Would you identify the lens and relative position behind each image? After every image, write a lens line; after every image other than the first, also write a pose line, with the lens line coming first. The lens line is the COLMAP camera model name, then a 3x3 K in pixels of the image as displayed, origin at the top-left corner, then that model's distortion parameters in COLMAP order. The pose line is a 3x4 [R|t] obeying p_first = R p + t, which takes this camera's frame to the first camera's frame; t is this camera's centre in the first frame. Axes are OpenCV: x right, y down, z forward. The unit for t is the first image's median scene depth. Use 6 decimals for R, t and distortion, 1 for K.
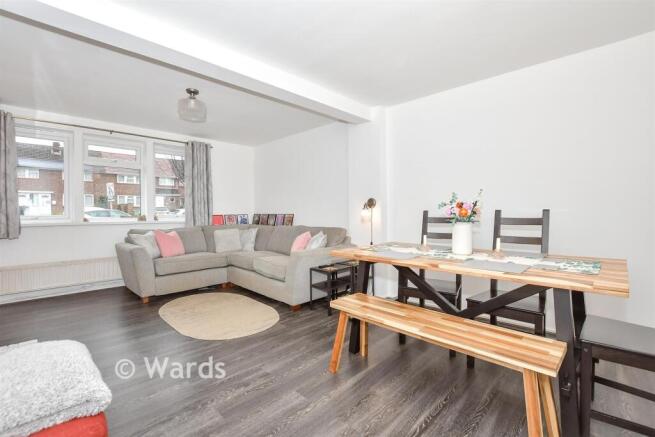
lens RADIAL K [[298.9, 0, 329.3], [0, 298.9, 212.5], [0, 0, 1]] dist [-0.023877, 0.000136]
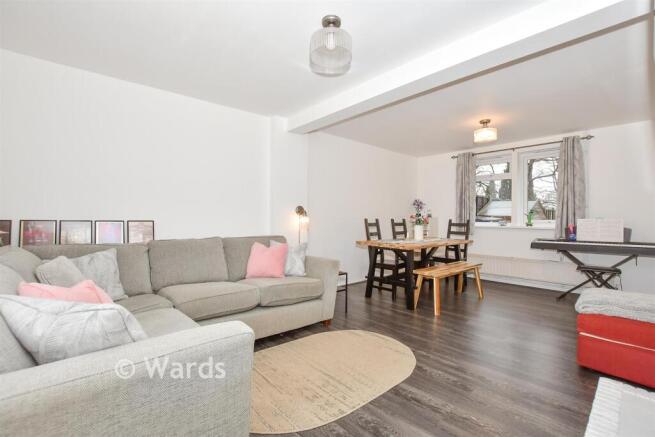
lens RADIAL K [[298.9, 0, 329.3], [0, 298.9, 212.5], [0, 0, 1]] dist [-0.023877, 0.000136]
pose [[0.035467, 0.028564, 0.998963, -1.215511], [-0.009208, 0.999558, -0.028254, 0.007694], [-0.999328, -0.008197, 0.035715, 1.114864]]
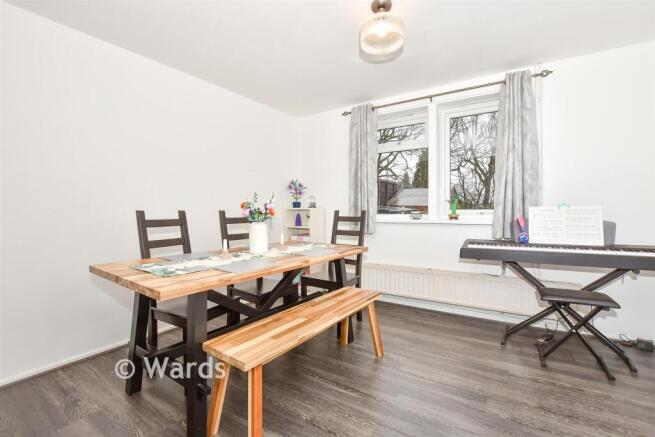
lens RADIAL K [[298.9, 0, 329.3], [0, 298.9, 212.5], [0, 0, 1]] dist [-0.023877, 0.000136]
pose [[-0.209723, 0.005957, 0.977743, -0.441061], [0.004588, 0.999976, -0.005109, 0.004138], [-0.977750, 0.003414, -0.209745, 0.698187]]
